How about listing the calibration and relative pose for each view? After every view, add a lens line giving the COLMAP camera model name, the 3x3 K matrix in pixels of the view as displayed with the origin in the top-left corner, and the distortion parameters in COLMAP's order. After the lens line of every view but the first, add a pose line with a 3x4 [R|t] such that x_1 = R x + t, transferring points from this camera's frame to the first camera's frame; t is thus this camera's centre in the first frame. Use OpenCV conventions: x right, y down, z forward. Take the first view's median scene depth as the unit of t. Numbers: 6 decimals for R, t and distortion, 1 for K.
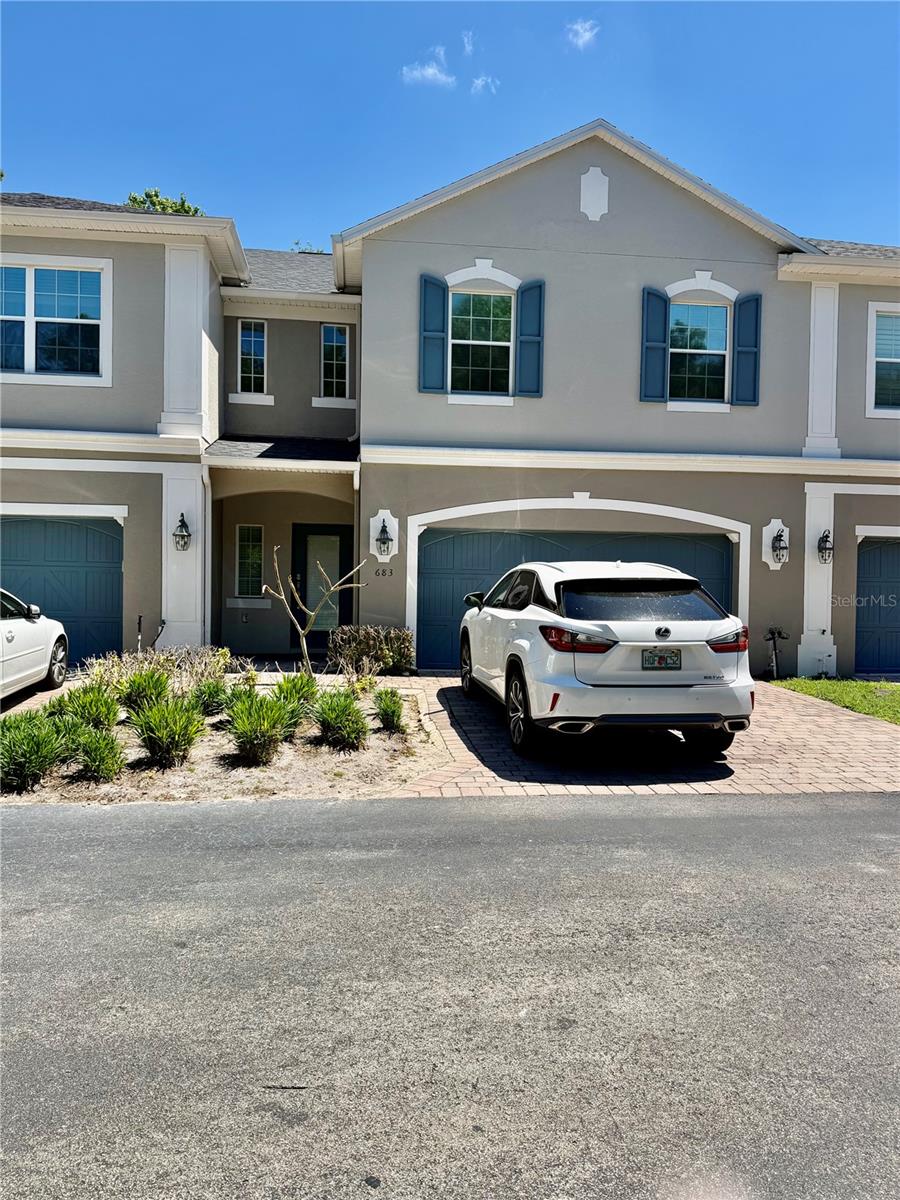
lens RADIAL K [[835.0, 0, 448.5], [0, 835.0, 621.3], [0, 0, 1]] dist [0.108183, -0.148974]
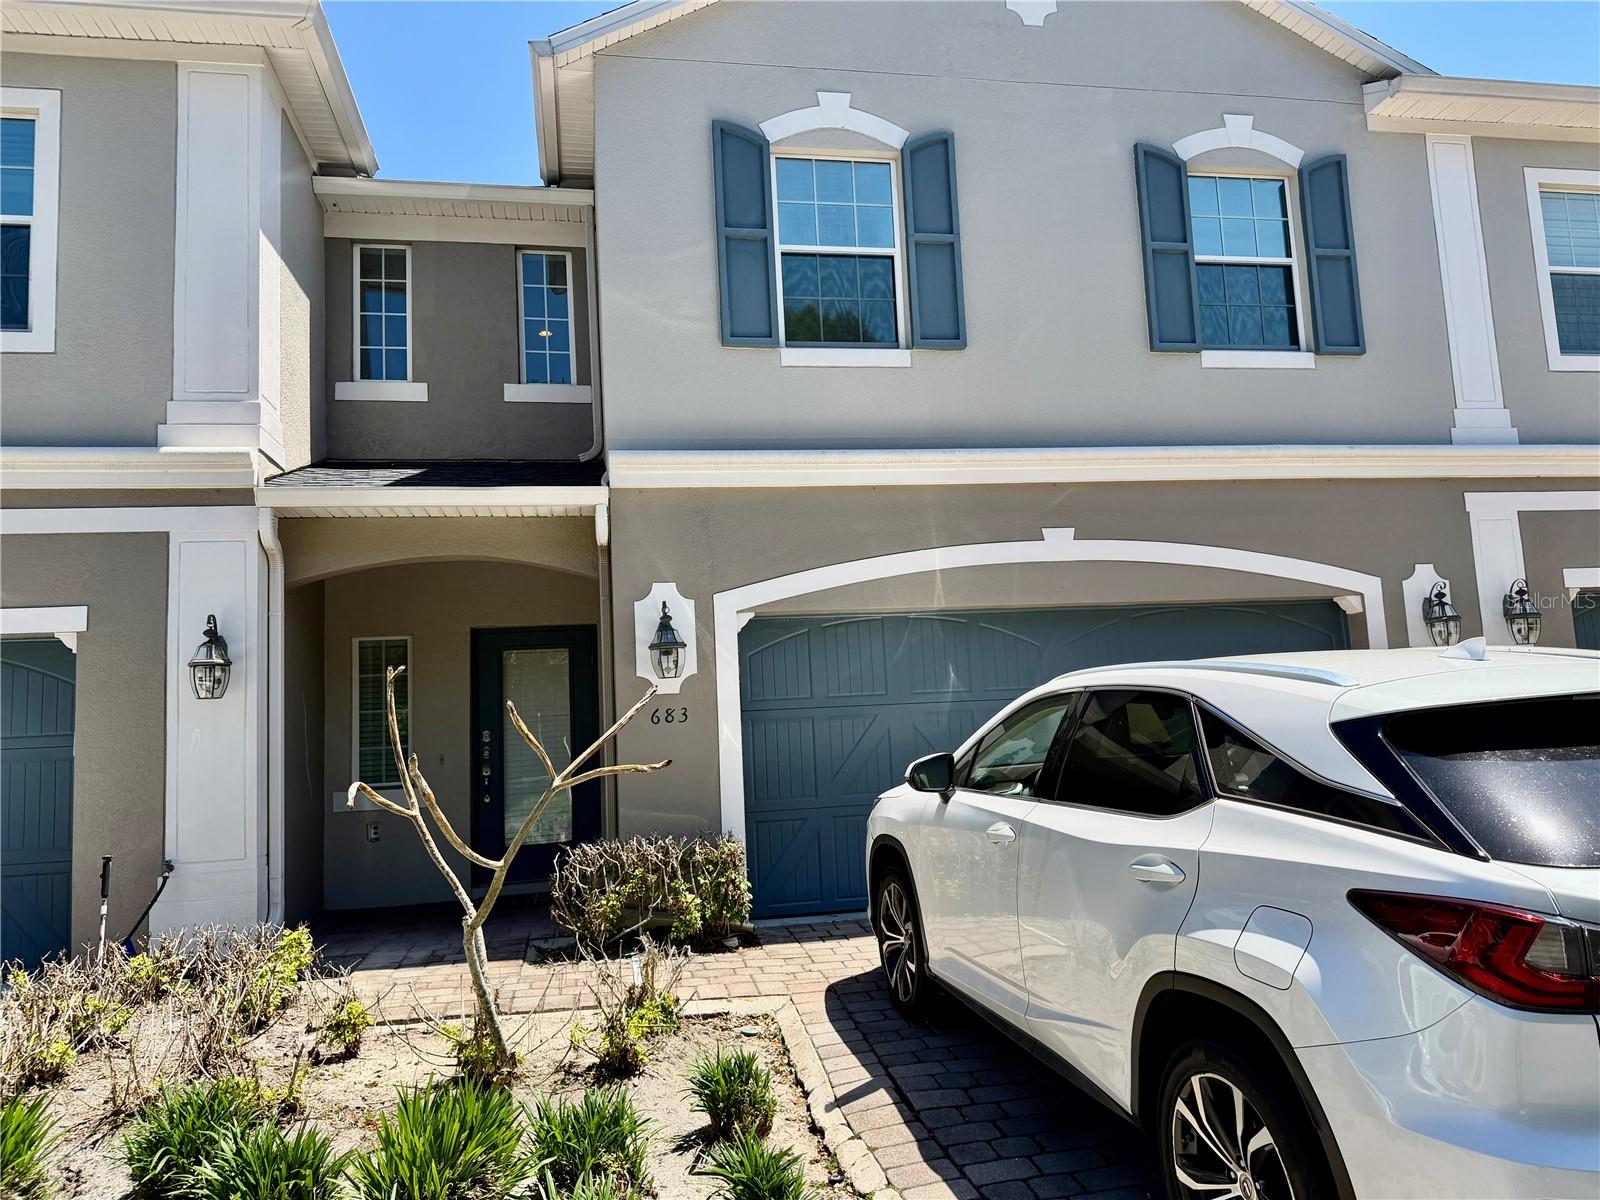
lens RADIAL K [[1113.4, 0, 800.0], [0, 1113.4, 600.0], [0, 0, 1]] dist [0.108183, -0.148974]
pose [[0.995000, -0.057539, 0.081635, -0.051522], [0.069051, 0.986867, -0.146034, -0.025937], [-0.072160, 0.150941, 0.985906, 0.369844]]
